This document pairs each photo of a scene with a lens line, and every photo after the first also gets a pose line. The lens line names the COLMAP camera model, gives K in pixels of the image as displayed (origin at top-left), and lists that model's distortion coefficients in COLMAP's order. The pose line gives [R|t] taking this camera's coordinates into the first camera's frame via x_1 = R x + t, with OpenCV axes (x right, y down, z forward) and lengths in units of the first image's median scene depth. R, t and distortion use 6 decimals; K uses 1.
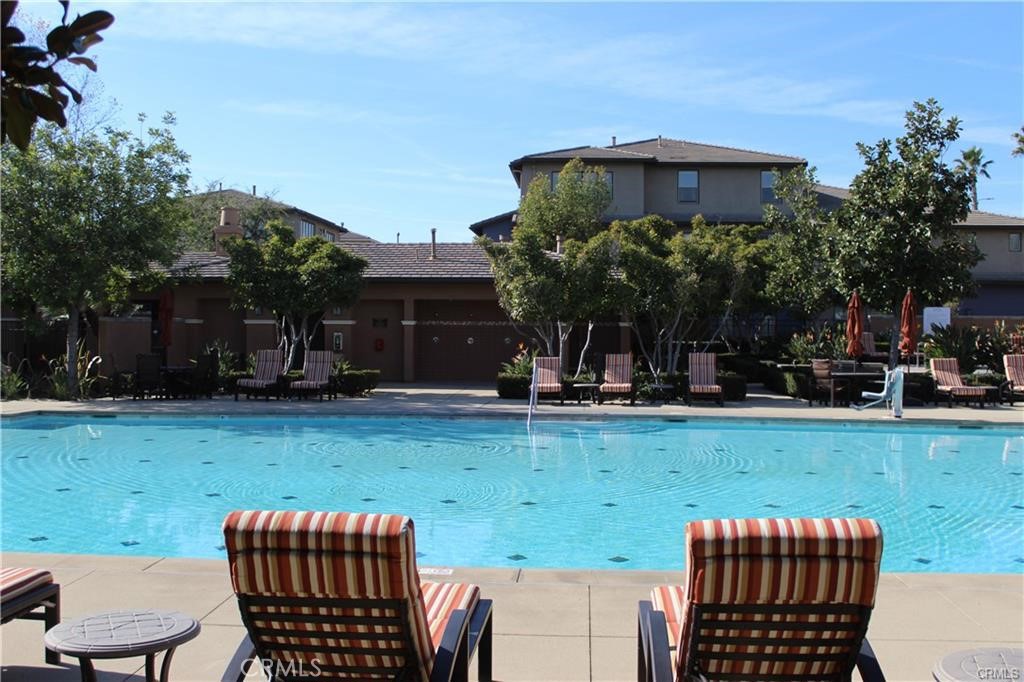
lens RADIAL K [[1097.4, 0, 512.0], [0, 1097.4, 341.0], [0, 0, 1]] dist [-0.071620, 0.001691]
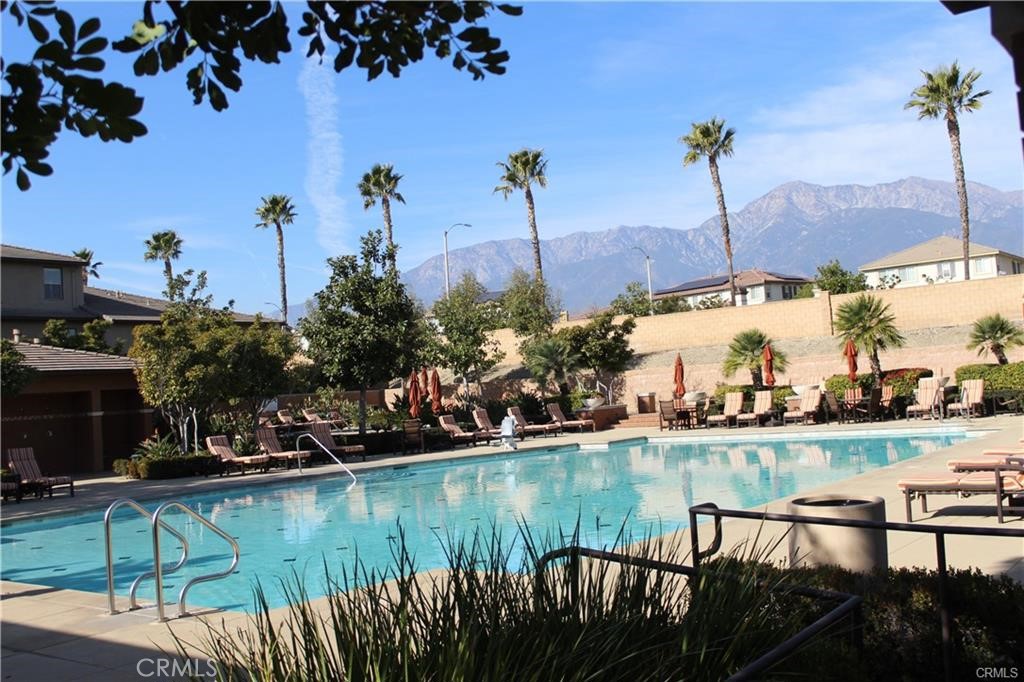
lens RADIAL K [[1097.4, 0, 512.0], [0, 1097.4, 341.0], [0, 0, 1]] dist [-0.071620, 0.001691]
pose [[0.562195, -0.006728, 0.826978, -0.646814], [0.079534, 0.995772, -0.045968, -0.006202], [-0.823172, 0.091616, 0.560353, 0.103333]]
